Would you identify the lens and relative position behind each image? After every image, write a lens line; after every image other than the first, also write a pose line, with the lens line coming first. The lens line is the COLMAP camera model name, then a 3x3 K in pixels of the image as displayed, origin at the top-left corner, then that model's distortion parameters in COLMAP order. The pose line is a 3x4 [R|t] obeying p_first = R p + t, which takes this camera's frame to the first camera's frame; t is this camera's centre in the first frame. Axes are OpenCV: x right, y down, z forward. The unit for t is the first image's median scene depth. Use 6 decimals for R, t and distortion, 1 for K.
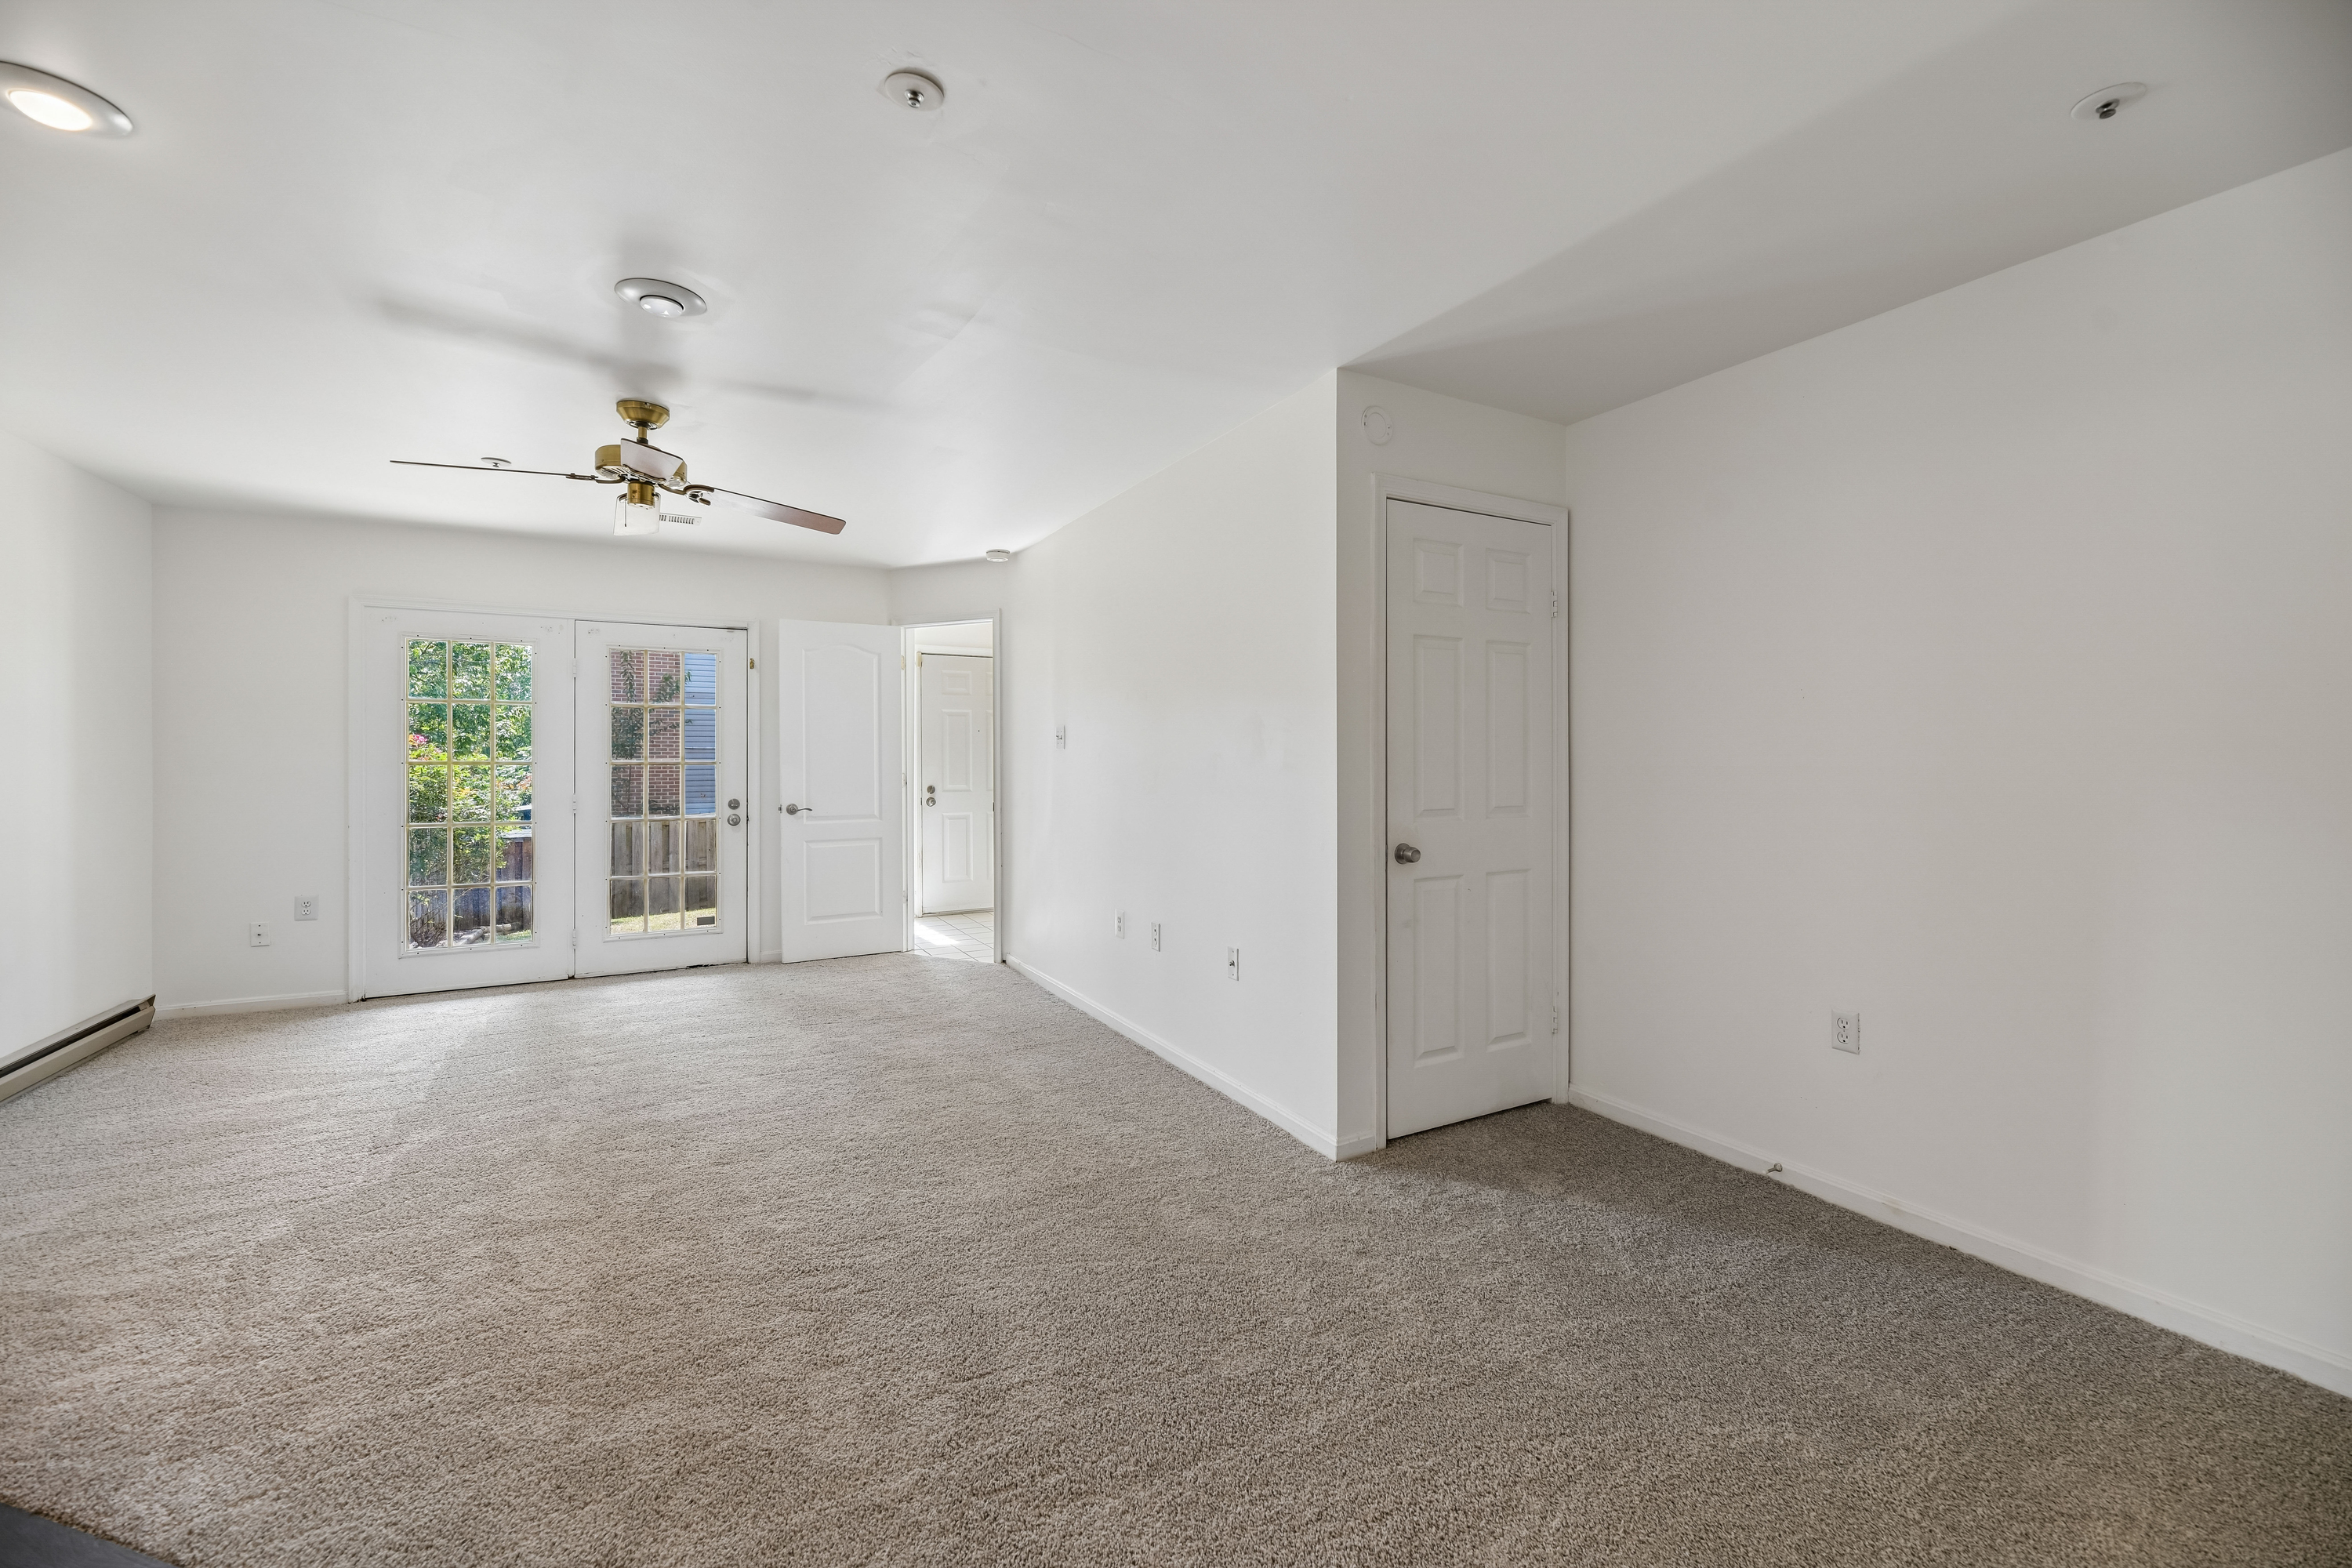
lens RADIAL K [[940.5, 0, 1168.3], [0, 940.5, 758.5], [0, 0, 1]] dist [0.008399, -0.003613]
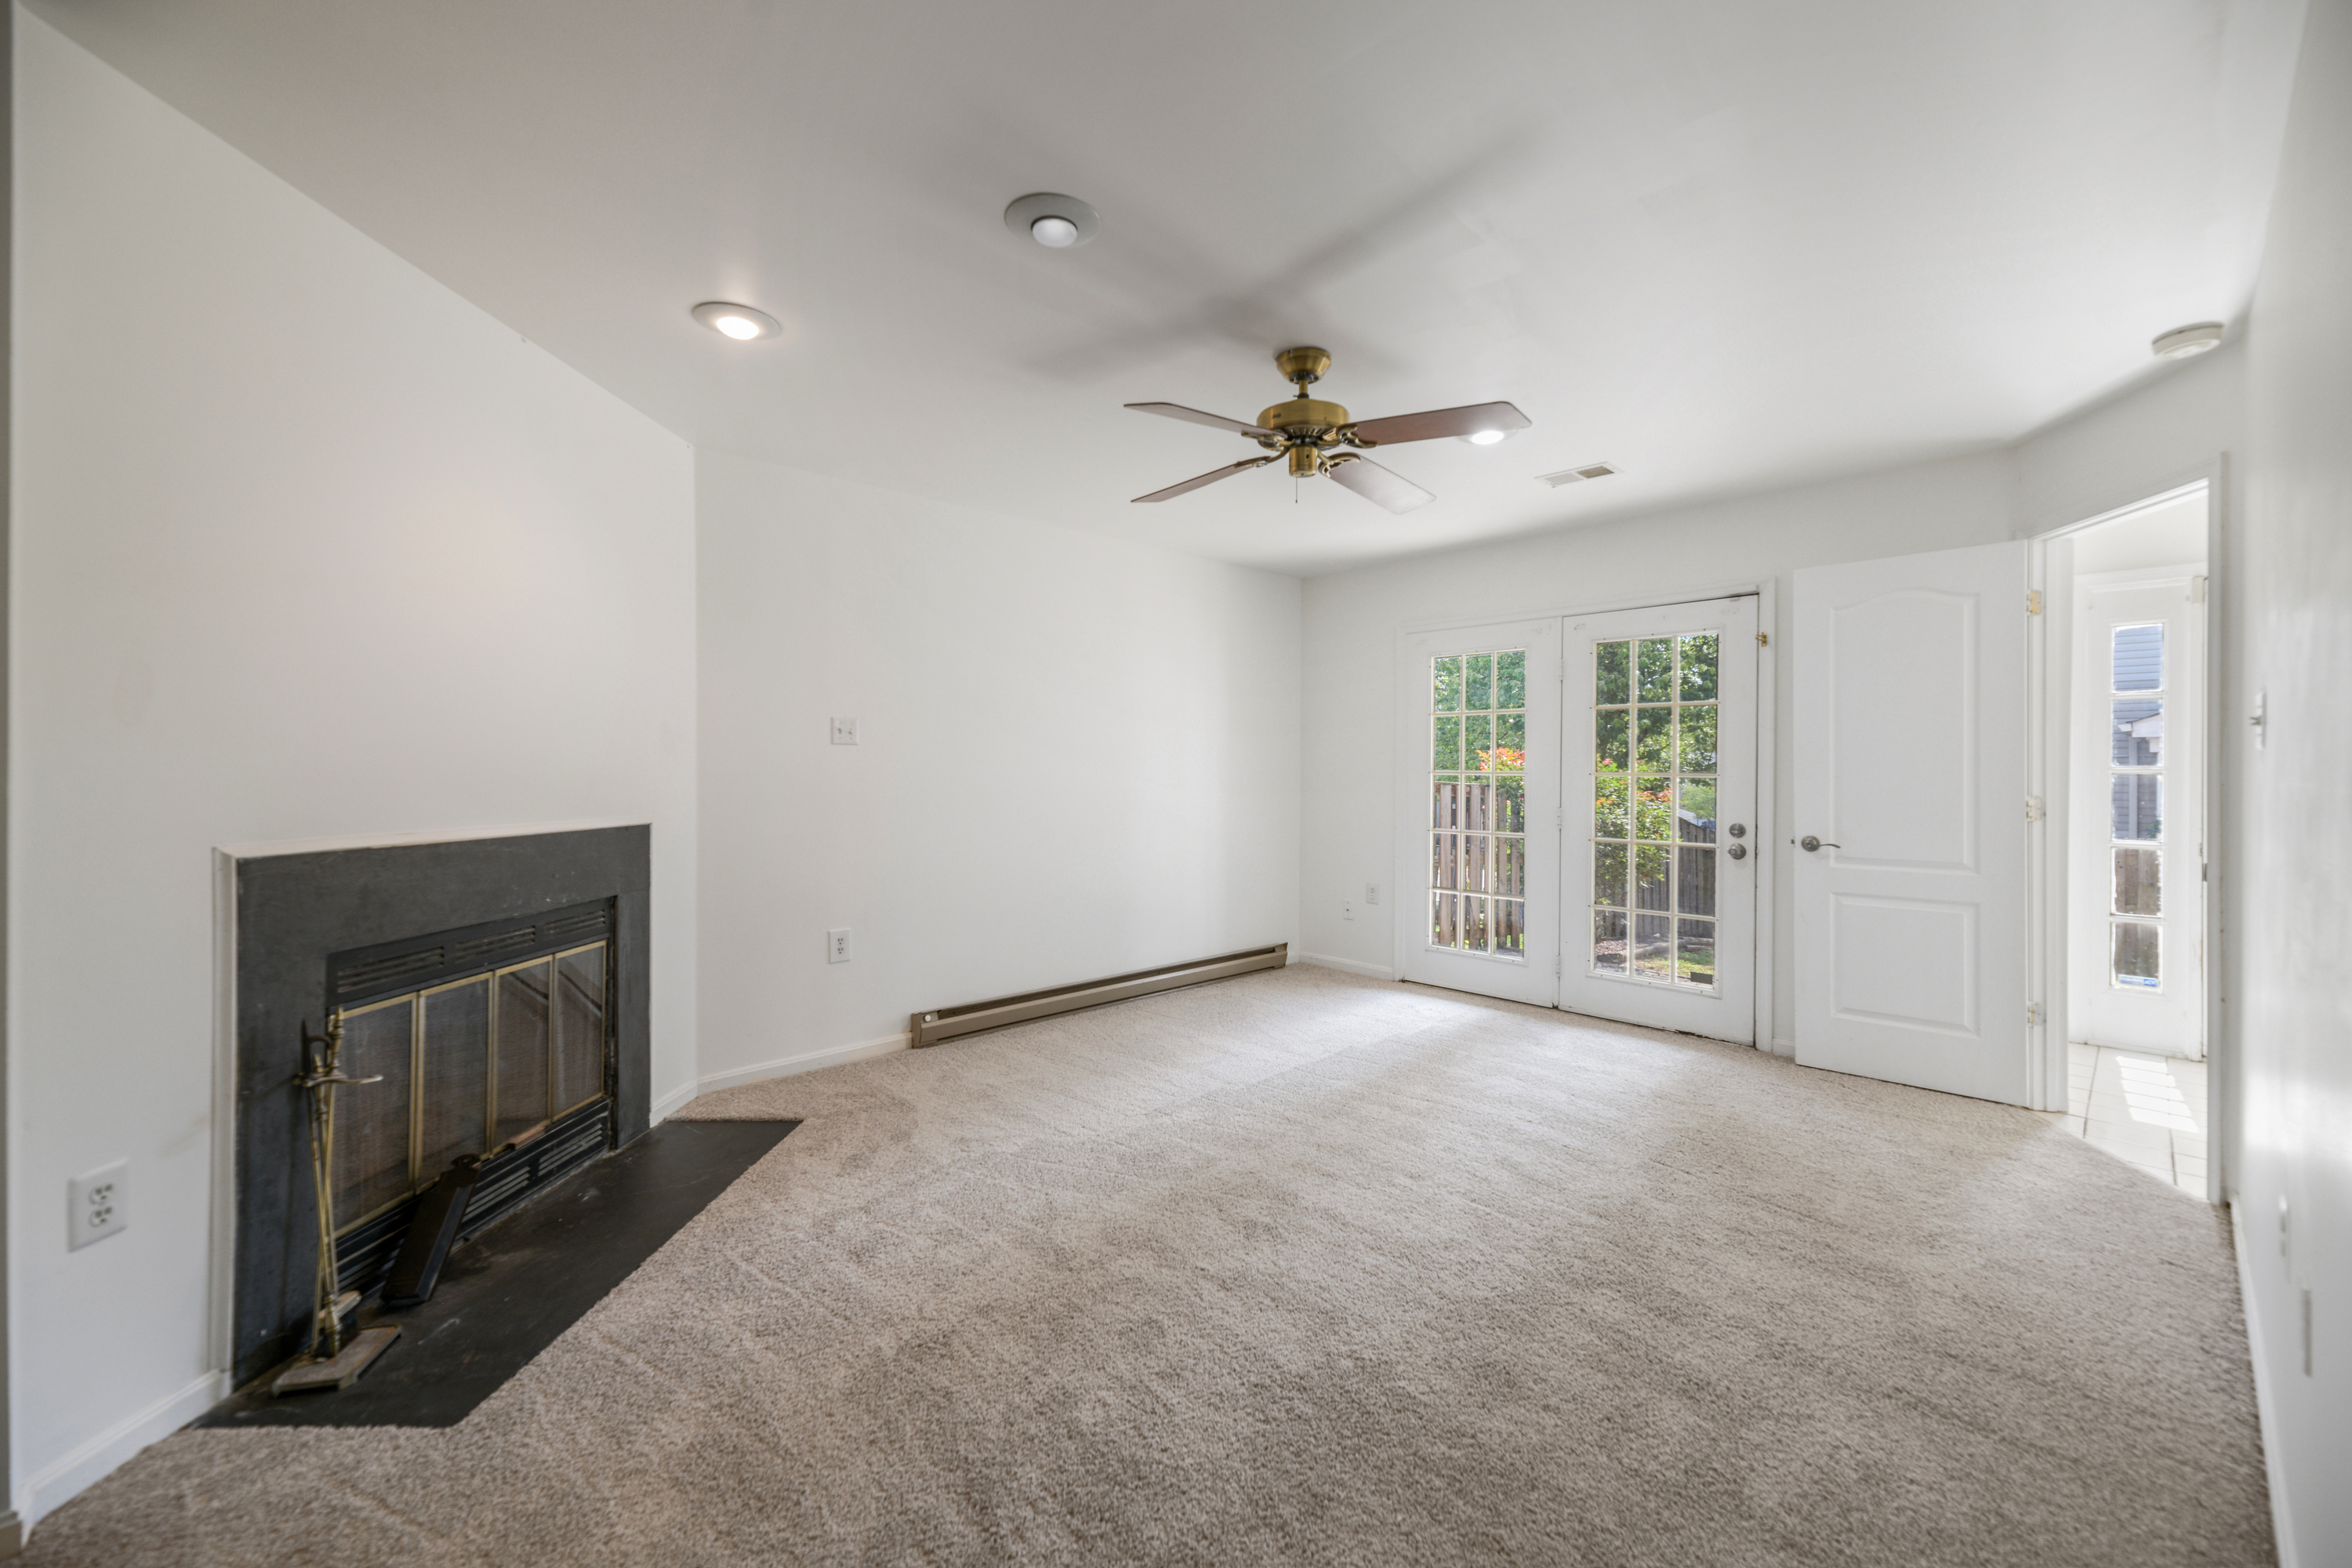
lens RADIAL K [[940.5, 0, 1200.2], [0, 940.5, 771.7], [0, 0, 1]] dist [0.008399, -0.003613]
pose [[0.286615, 0.007280, -0.958018, 0.176263], [-0.004622, 0.999970, 0.006215, -0.001163], [0.958035, 0.002647, 0.286640, 0.501536]]
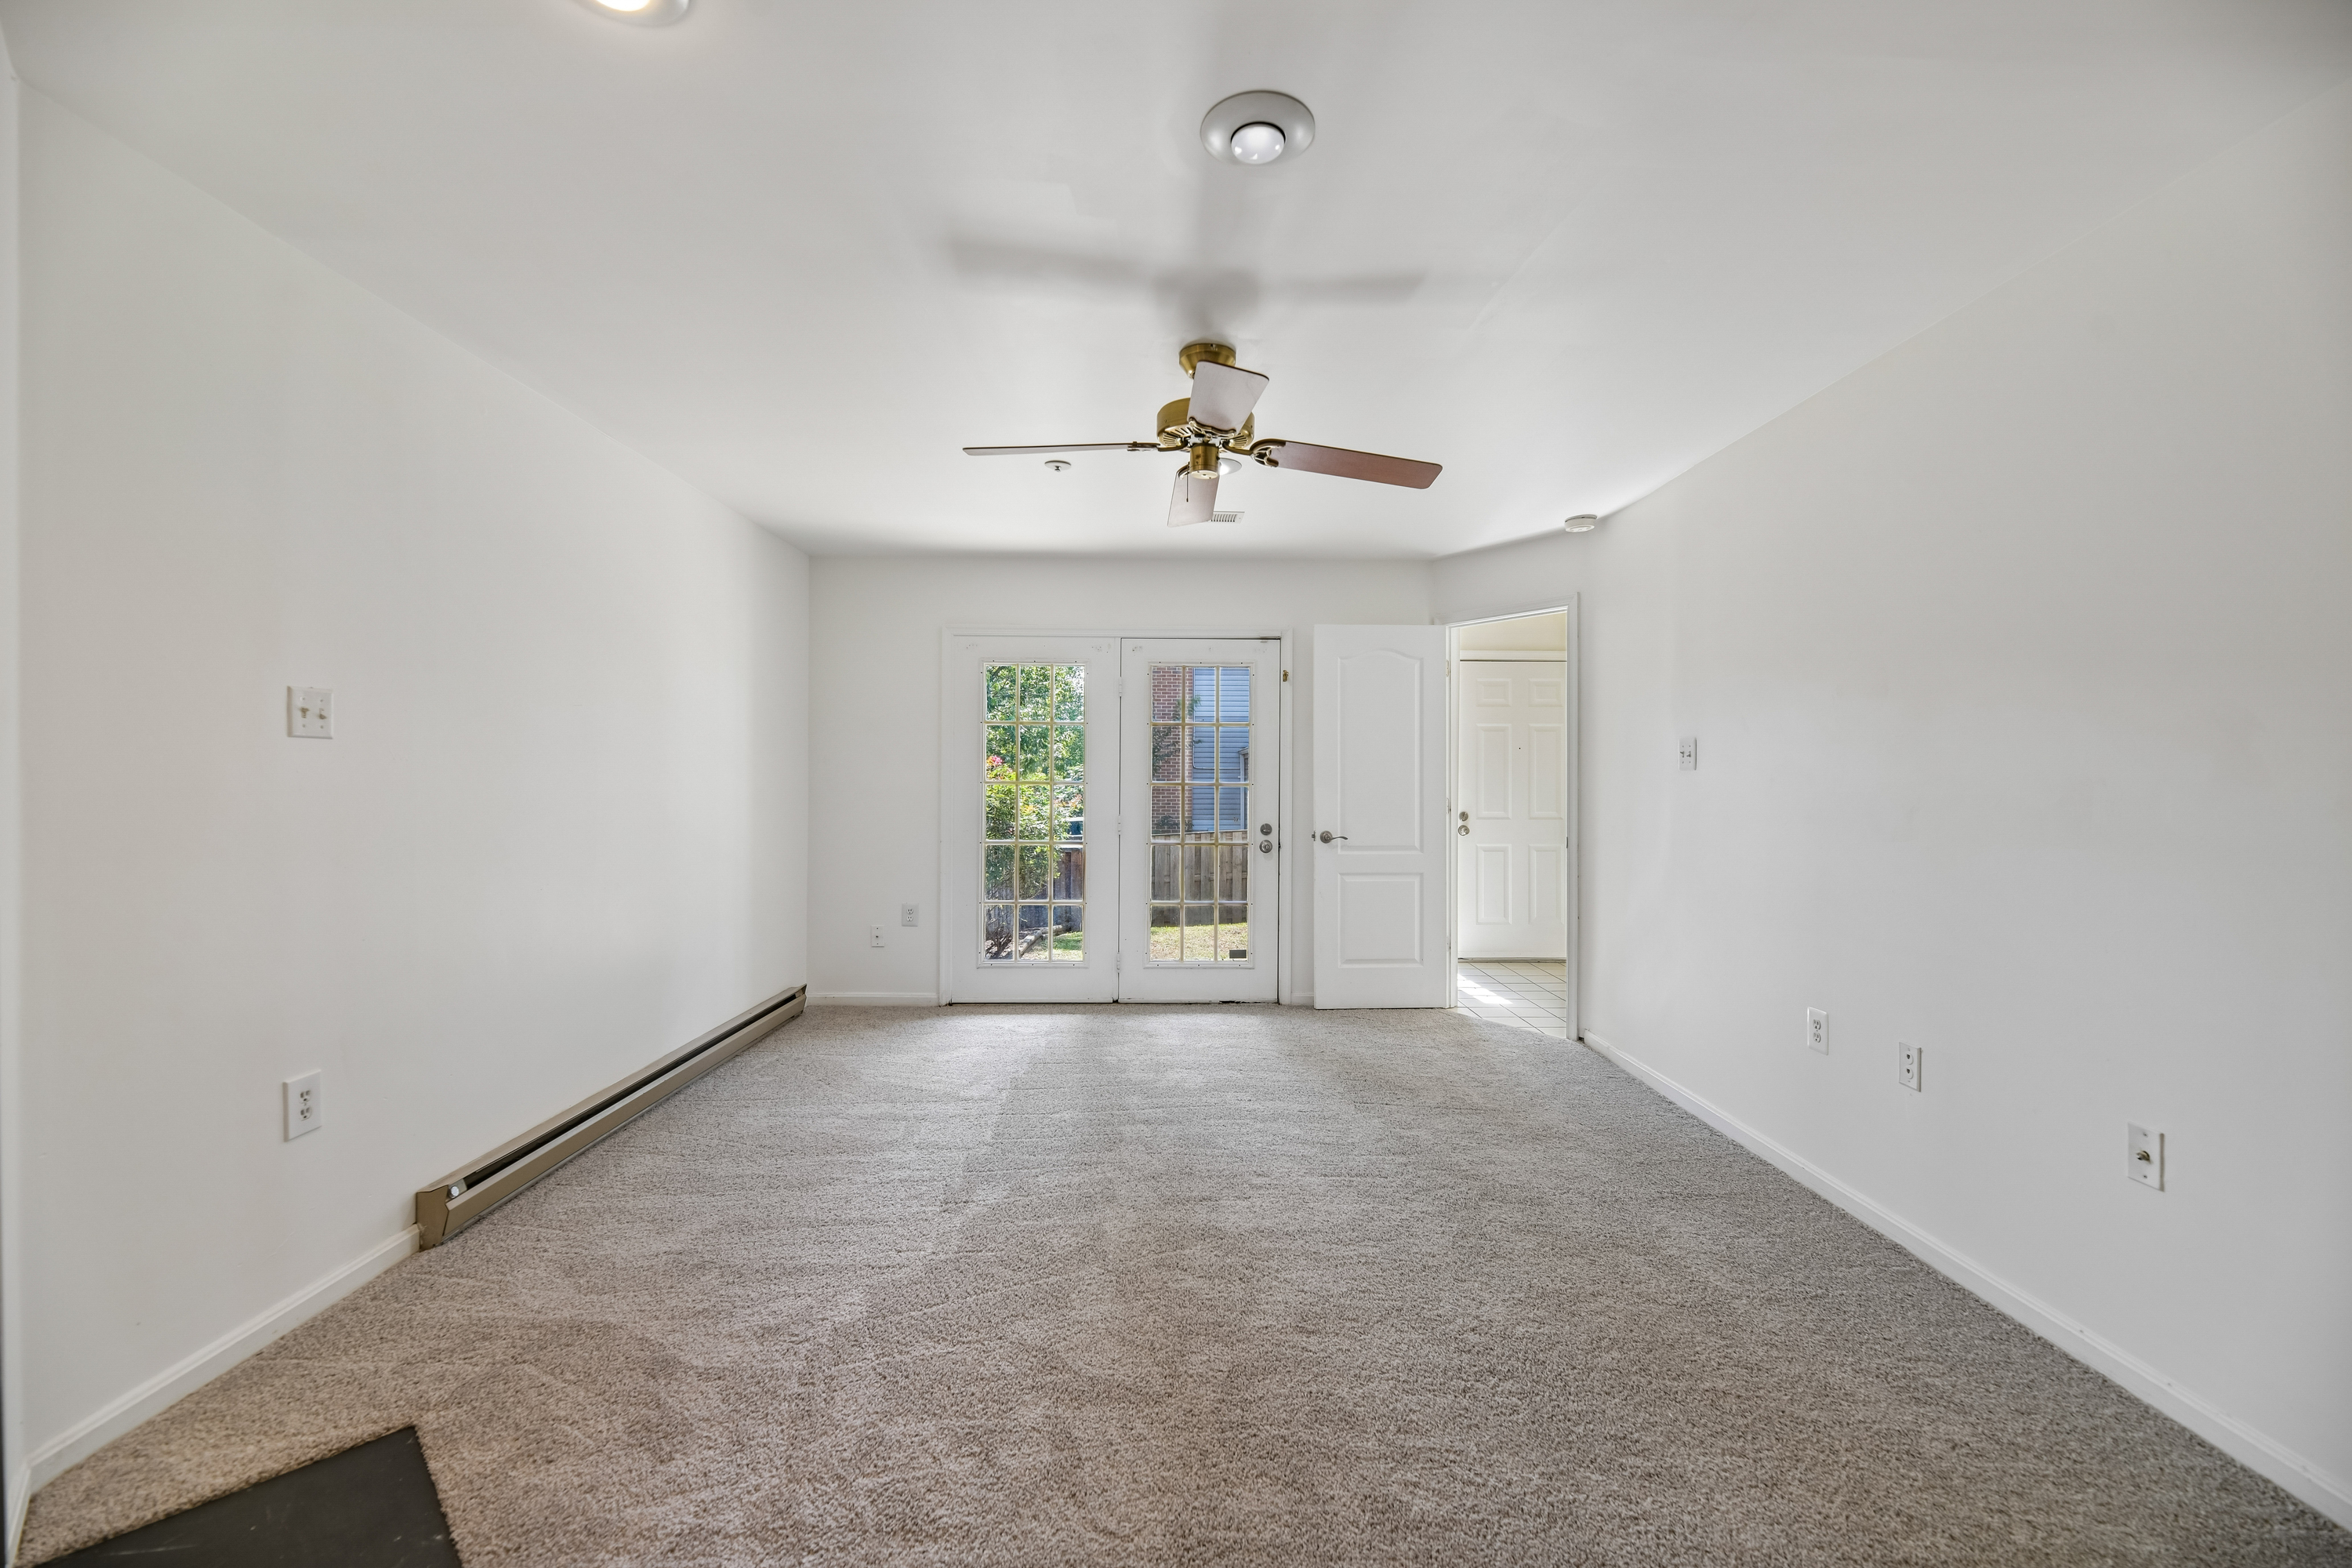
lens RADIAL K [[940.5, 0, 1194.2], [0, 940.5, 772.0], [0, 0, 1]] dist [0.008399, -0.003613]
pose [[0.892514, 0.003432, -0.451007, -0.146162], [-0.006961, 0.999957, -0.006167, -0.001665], [0.450966, 0.008644, 0.892499, 0.198069]]
